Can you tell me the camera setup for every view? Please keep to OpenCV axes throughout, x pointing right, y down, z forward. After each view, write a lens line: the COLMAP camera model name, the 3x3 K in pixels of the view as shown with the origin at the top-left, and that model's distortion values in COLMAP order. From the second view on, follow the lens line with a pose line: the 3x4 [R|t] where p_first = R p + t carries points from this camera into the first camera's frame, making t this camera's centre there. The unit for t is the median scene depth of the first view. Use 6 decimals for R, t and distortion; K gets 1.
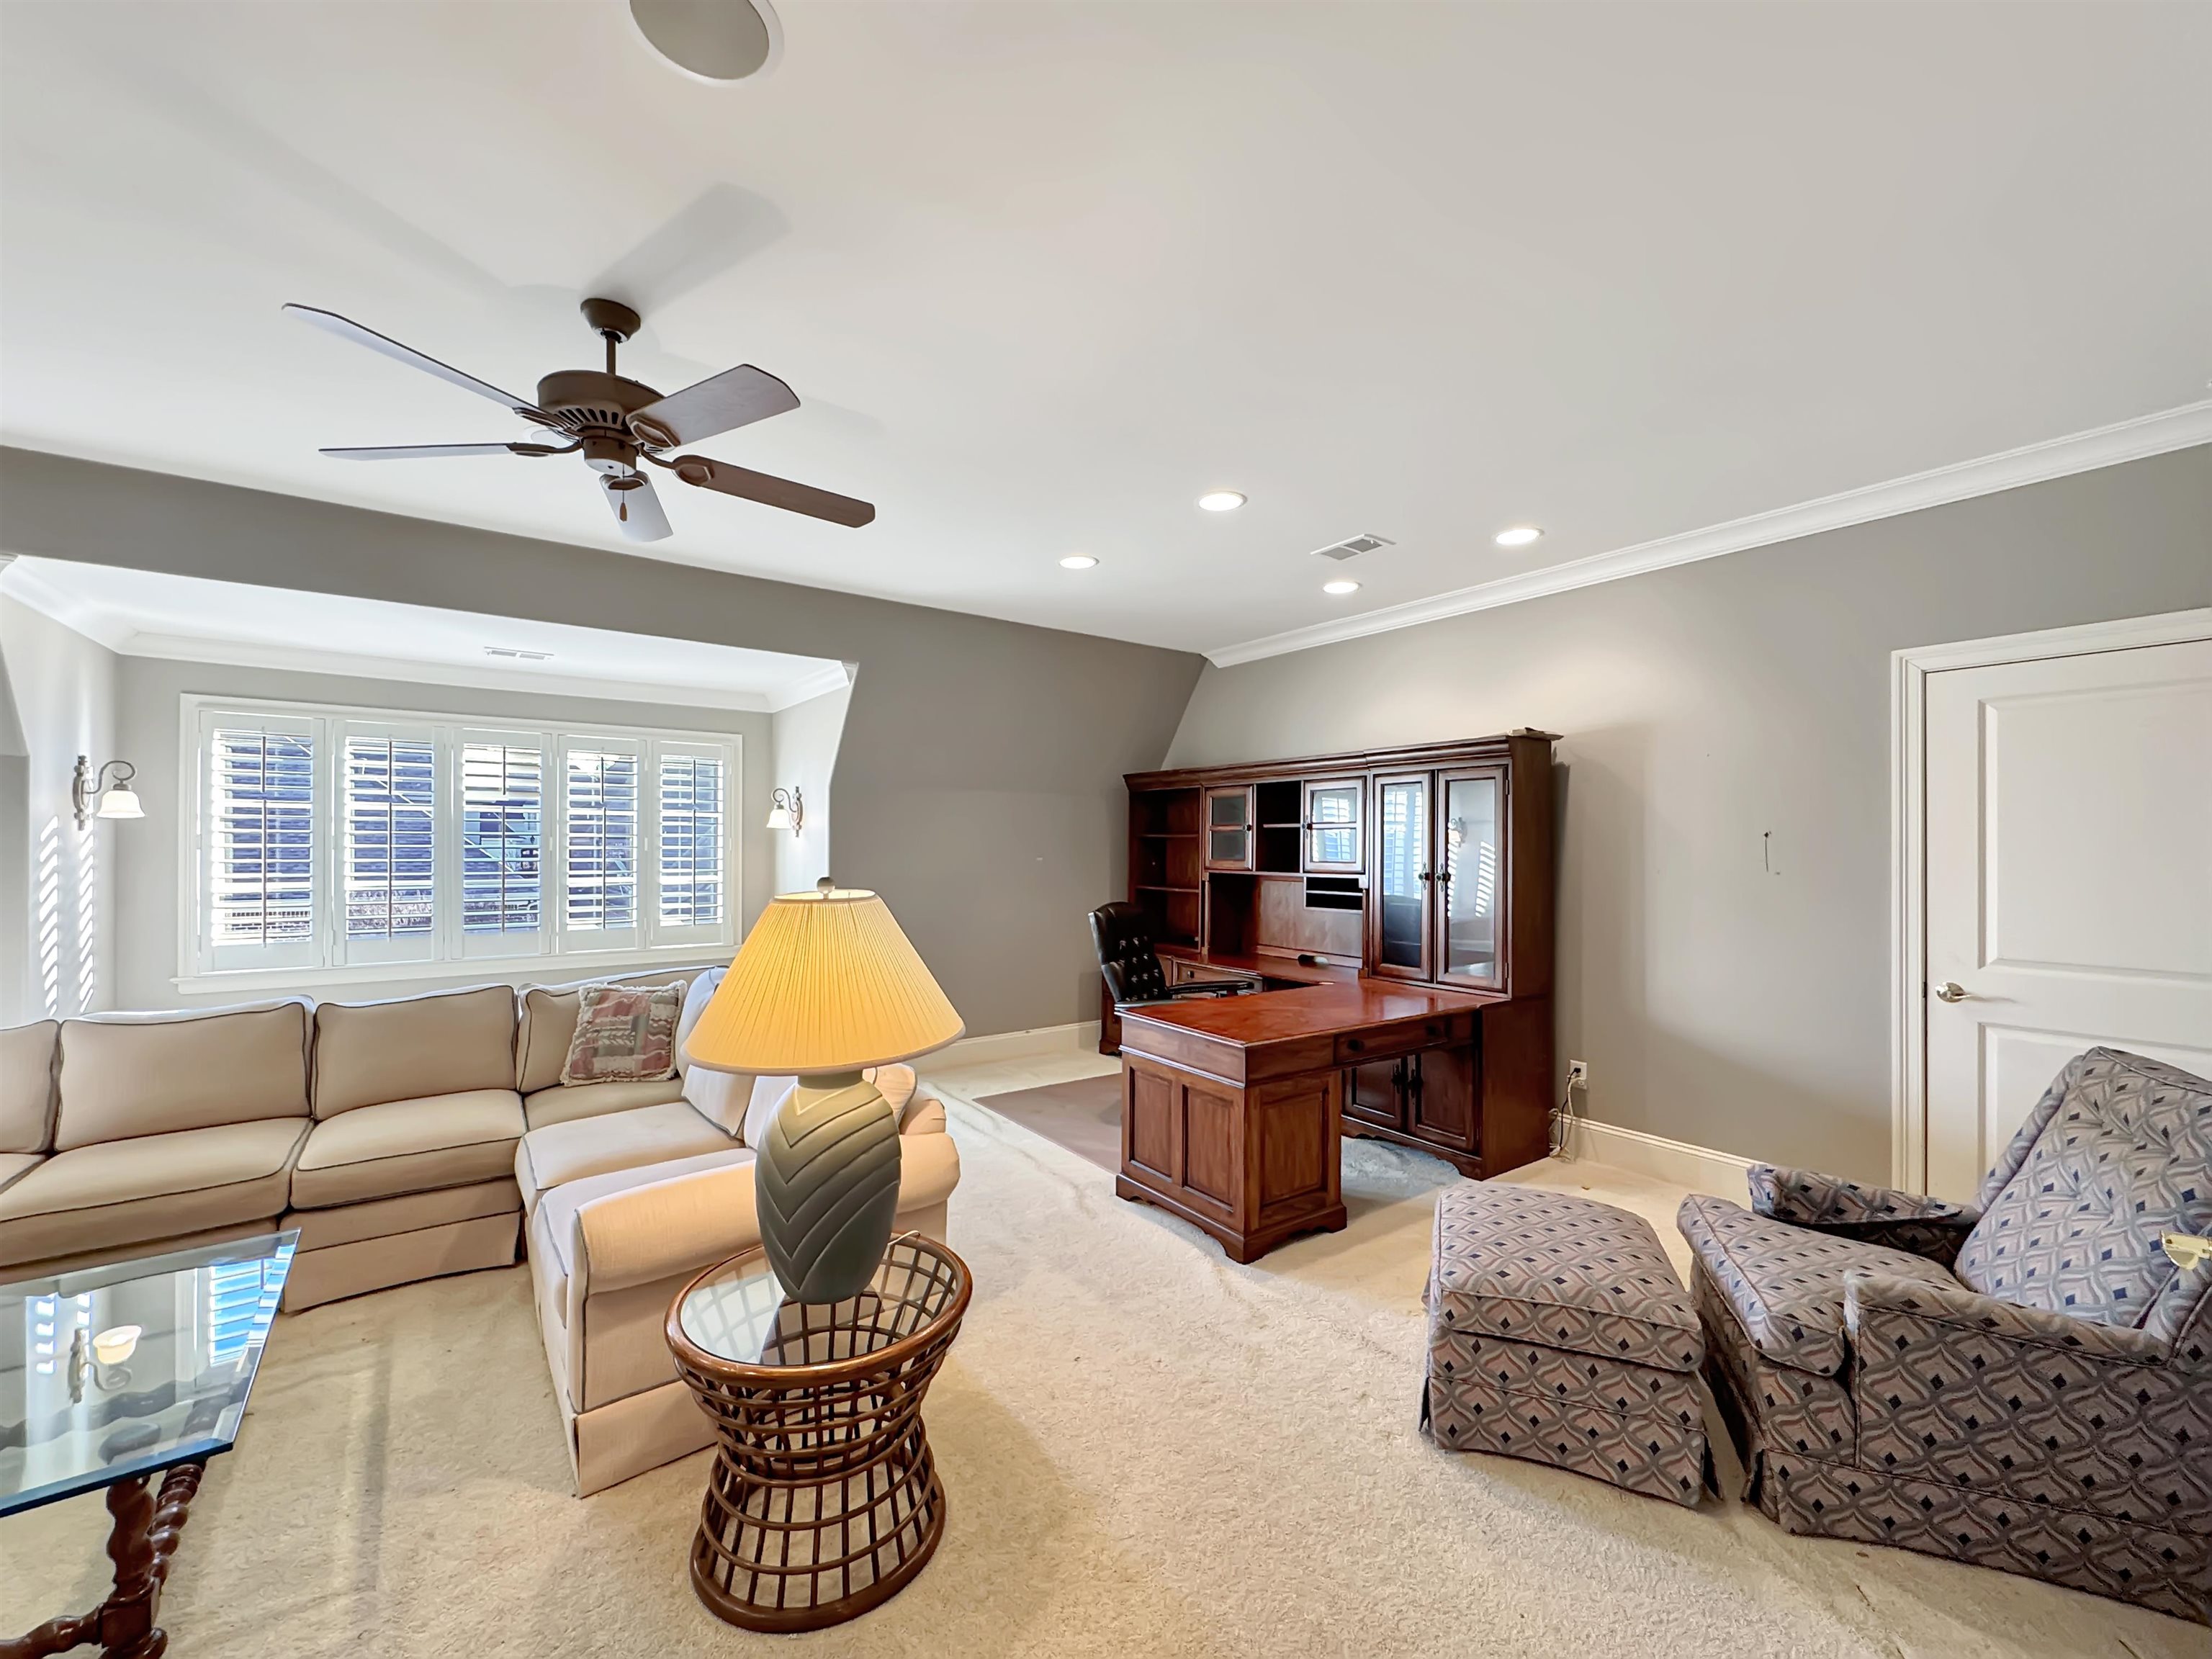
lens RADIAL K [[892.5, 0, 1119.0], [0, 892.5, 839.0], [0, 0, 1]] dist [-0.000350, -0.000213]
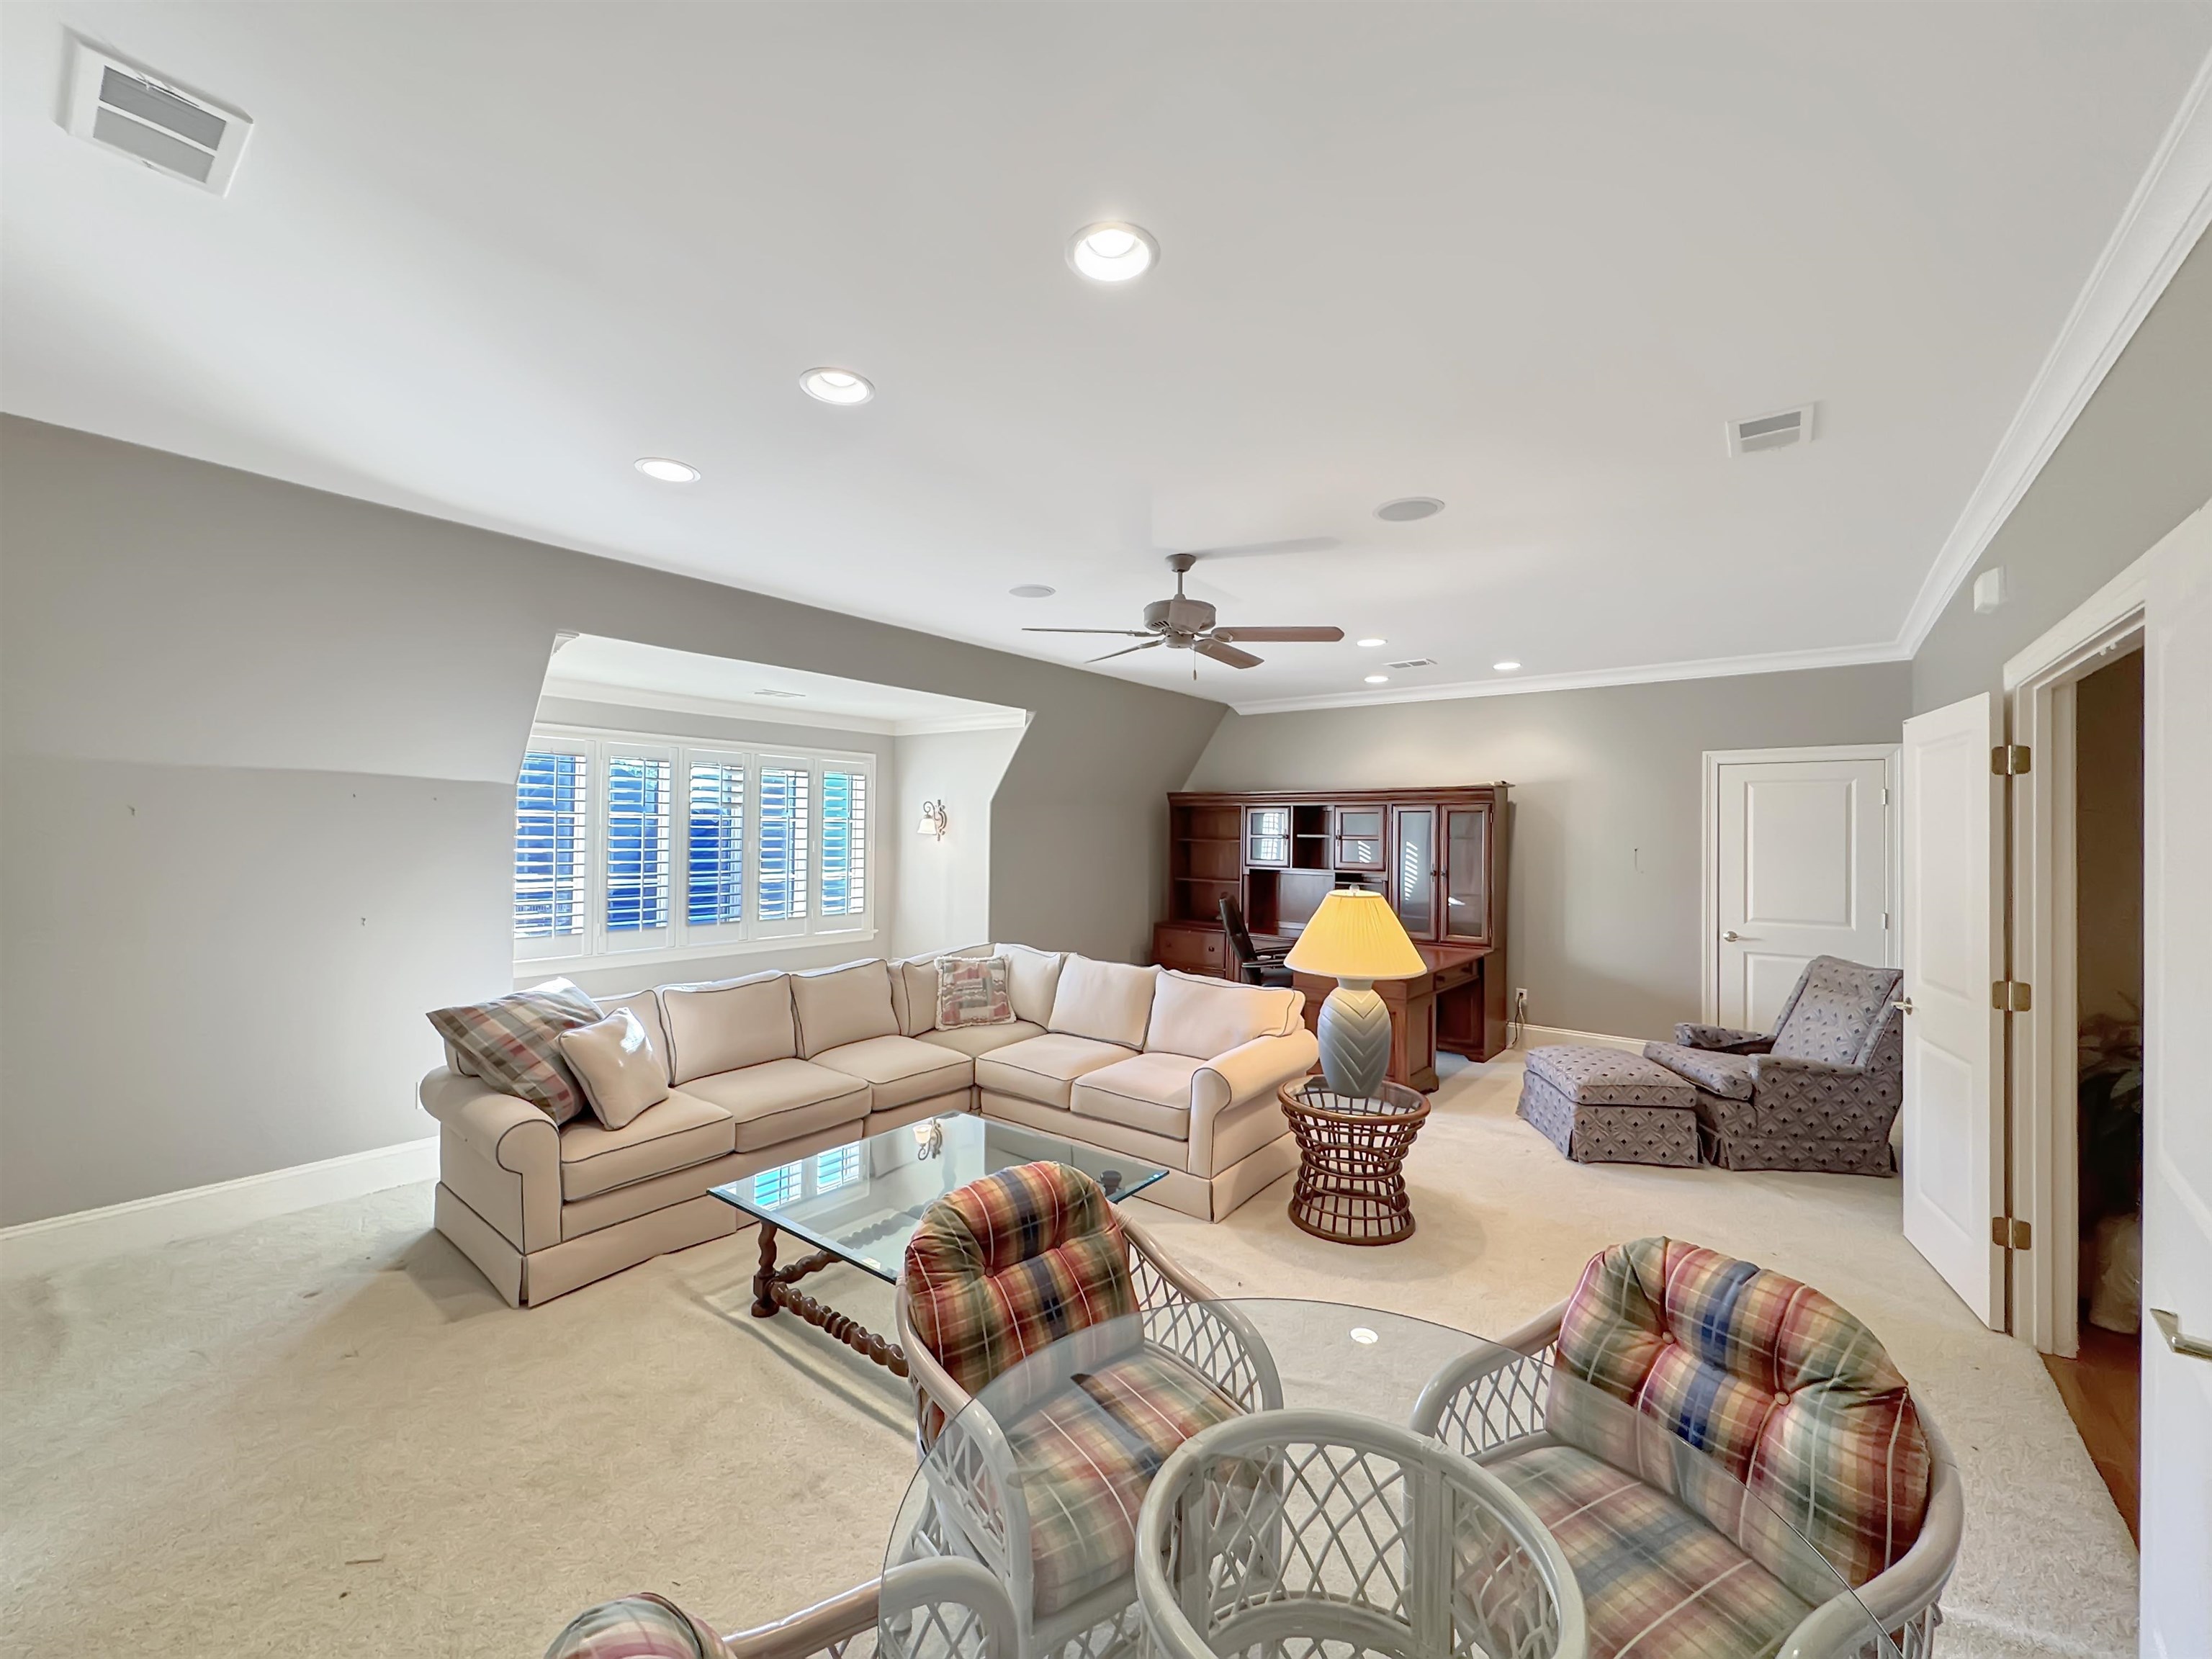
lens RADIAL K [[897.3, 0, 1110.8], [0, 897.3, 813.9], [0, 0, 1]] dist [-0.000775, -0.000023]
pose [[0.961615, 0.012990, 0.274096, -0.732073], [-0.010969, 0.999900, -0.008905, -0.047593], [-0.274184, 0.005557, 0.961661, -0.397939]]
